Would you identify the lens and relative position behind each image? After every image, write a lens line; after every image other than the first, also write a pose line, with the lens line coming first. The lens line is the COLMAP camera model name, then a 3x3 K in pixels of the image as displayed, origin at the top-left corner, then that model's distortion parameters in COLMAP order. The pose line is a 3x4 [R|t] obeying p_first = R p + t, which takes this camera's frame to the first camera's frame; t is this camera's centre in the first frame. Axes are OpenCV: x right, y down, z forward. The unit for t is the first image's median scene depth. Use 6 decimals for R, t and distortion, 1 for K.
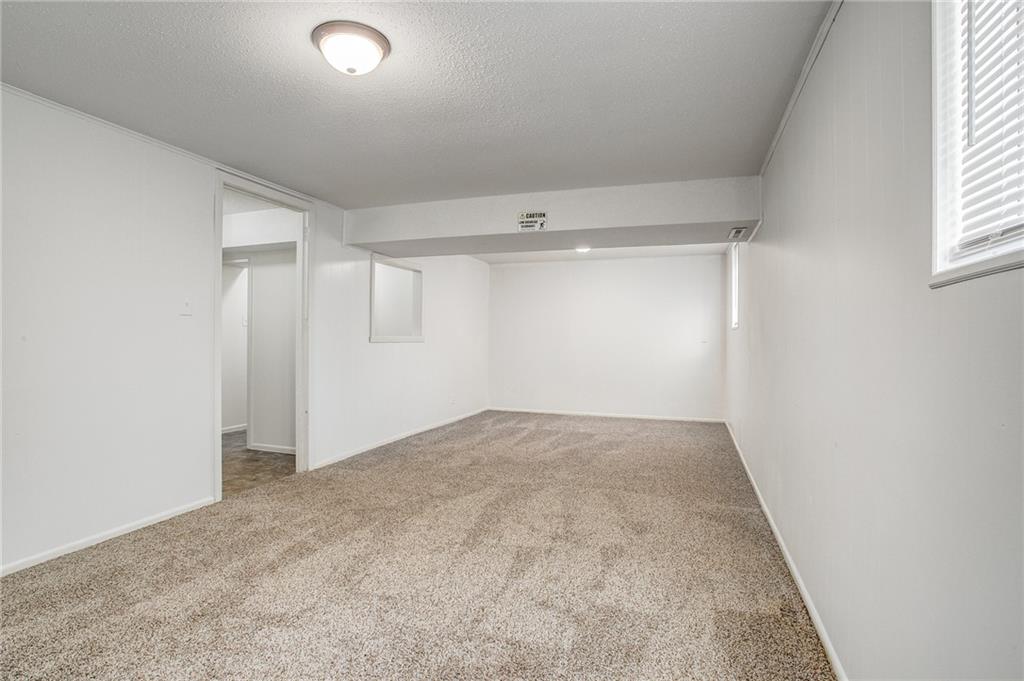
lens RADIAL K [[513.5, 0, 504.4], [0, 513.5, 327.7], [0, 0, 1]] dist [-0.062172, 0.018345]
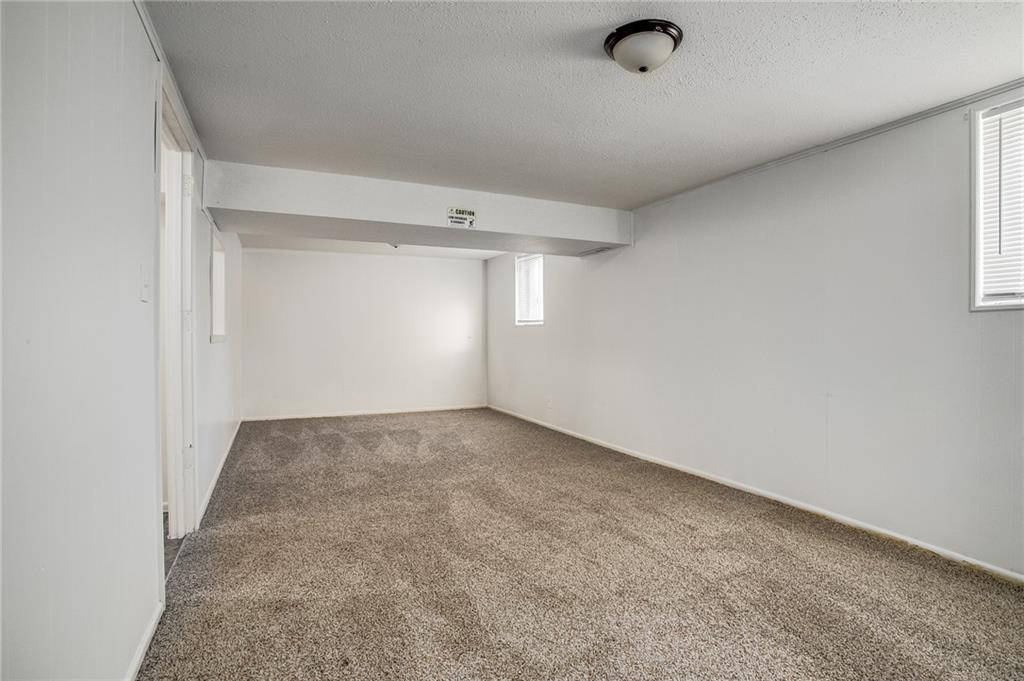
lens RADIAL K [[513.5, 0, 504.4], [0, 513.5, 327.7], [0, 0, 1]] dist [-0.062172, 0.018345]
pose [[0.713659, 0.000390, 0.700494, -0.636425], [-0.007349, 0.999949, 0.006931, -0.002440], [-0.700455, -0.010094, 0.713625, 0.253024]]
